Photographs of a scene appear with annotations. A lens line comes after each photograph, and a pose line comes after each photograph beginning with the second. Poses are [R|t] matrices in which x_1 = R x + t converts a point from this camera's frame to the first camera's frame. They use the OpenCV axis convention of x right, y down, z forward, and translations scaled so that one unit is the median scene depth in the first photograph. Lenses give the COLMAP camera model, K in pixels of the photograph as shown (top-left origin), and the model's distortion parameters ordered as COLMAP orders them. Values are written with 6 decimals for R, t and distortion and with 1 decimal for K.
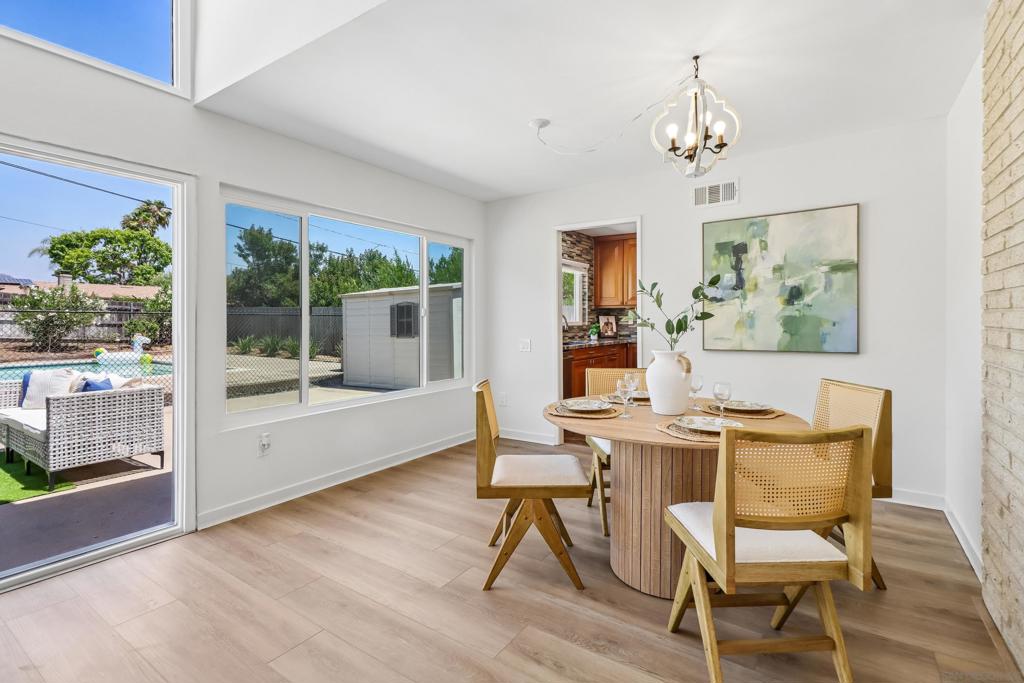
lens RADIAL K [[479.7, 0, 517.0], [0, 479.7, 322.1], [0, 0, 1]] dist [0.002078, -0.007466]
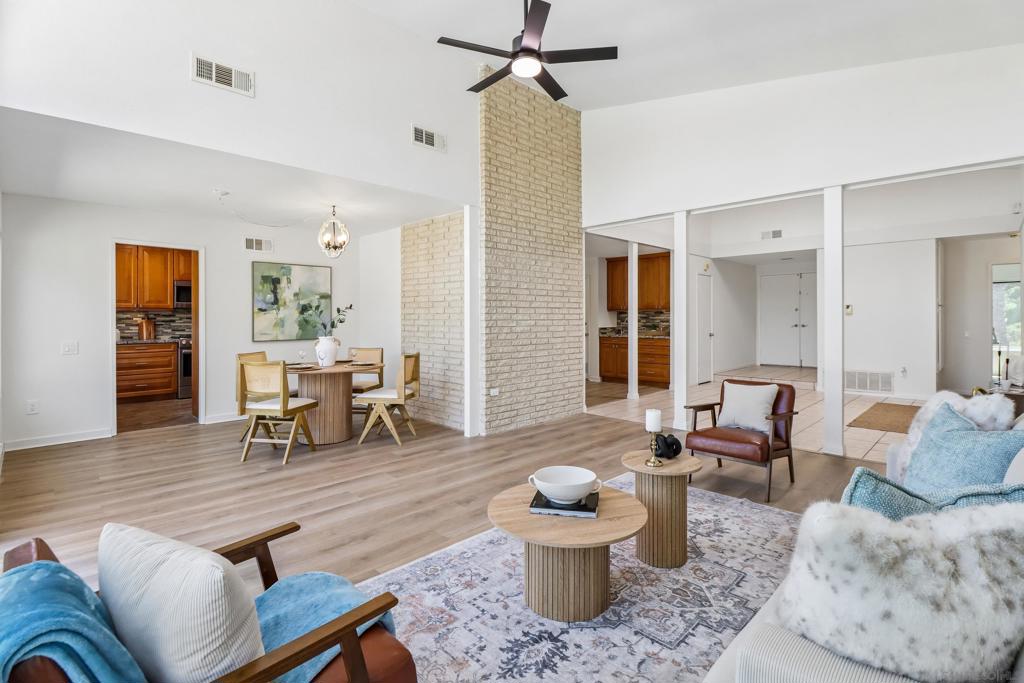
lens RADIAL K [[479.7, 0, 512.1], [0, 479.7, 319.2], [0, 0, 1]] dist [0.002078, -0.007466]
pose [[0.191659, 0.004330, 0.981452, -1.070786], [0.005280, 0.999971, -0.005443, -0.002702], [-0.981447, 0.006225, 0.191631, -0.154655]]
